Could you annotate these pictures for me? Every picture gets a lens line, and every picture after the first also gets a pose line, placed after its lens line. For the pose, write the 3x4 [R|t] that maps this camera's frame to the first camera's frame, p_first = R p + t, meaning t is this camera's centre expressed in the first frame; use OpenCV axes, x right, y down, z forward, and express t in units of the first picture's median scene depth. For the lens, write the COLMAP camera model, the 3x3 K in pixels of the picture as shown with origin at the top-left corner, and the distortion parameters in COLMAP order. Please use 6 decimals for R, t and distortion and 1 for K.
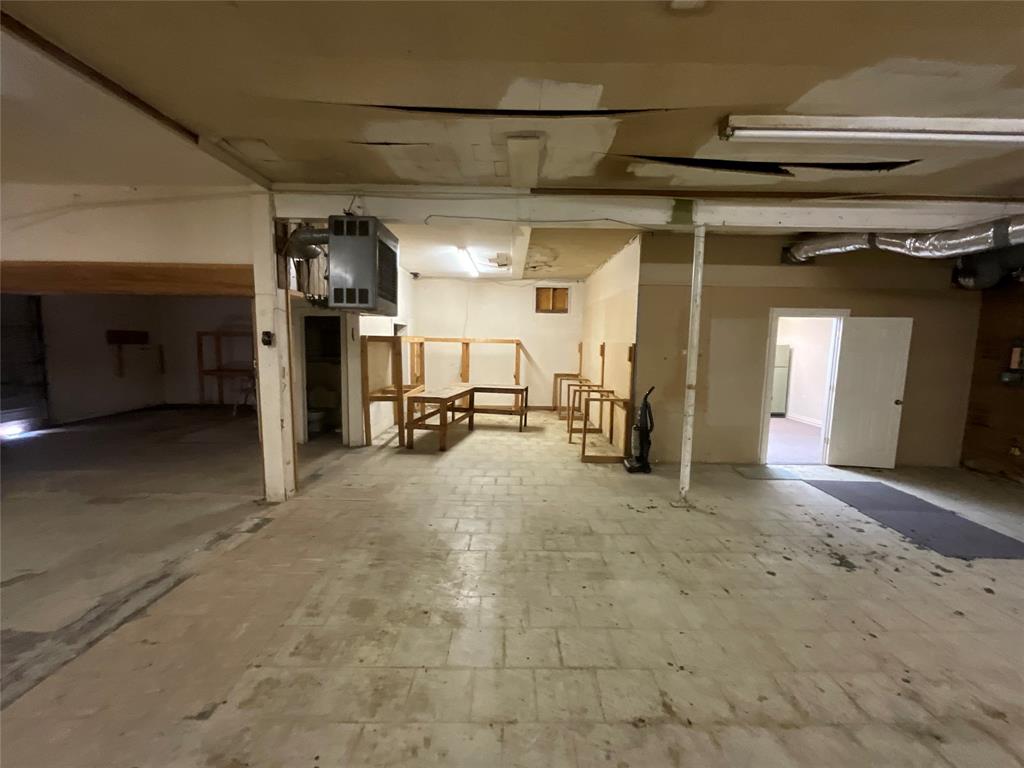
lens RADIAL K [[416.1, 0, 510.9], [0, 416.1, 384.7], [0, 0, 1]] dist [0.002304, -0.001208]
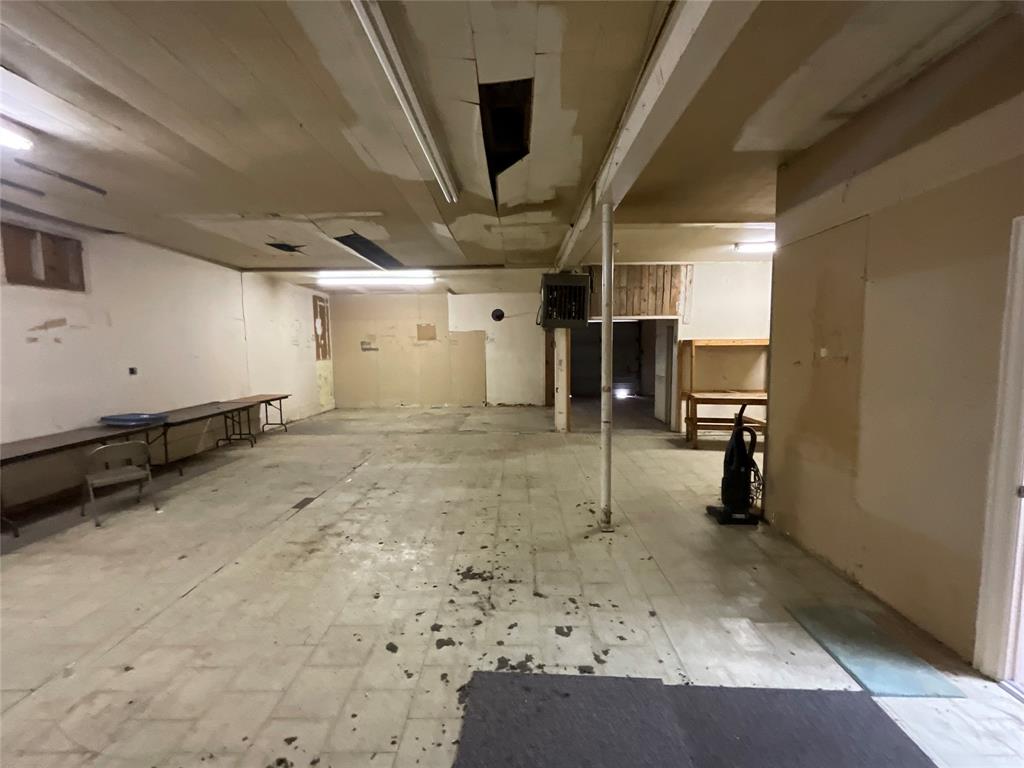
lens RADIAL K [[416.1, 0, 508.7], [0, 416.1, 381.9], [0, 0, 1]] dist [0.002304, -0.001208]
pose [[-0.017615, 0.067334, -0.997575, 1.564058], [-0.100739, 0.992533, 0.068773, -0.057576], [0.994757, 0.101706, -0.010700, 0.973653]]
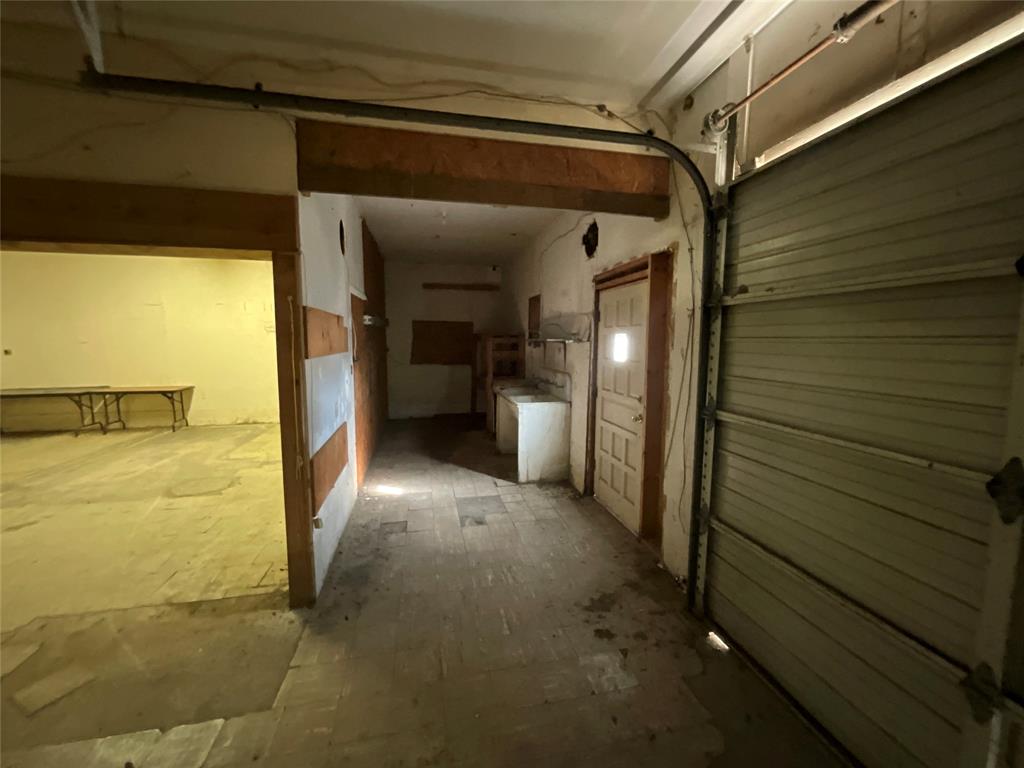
lens RADIAL K [[416.1, 0, 507.9], [0, 416.1, 385.1], [0, 0, 1]] dist [0.002304, -0.001208]
pose [[-0.977168, 0.000722, -0.212466, -1.936186], [-0.044692, 0.976923, 0.208865, -0.218020], [0.207714, 0.213591, -0.954586, 1.983244]]
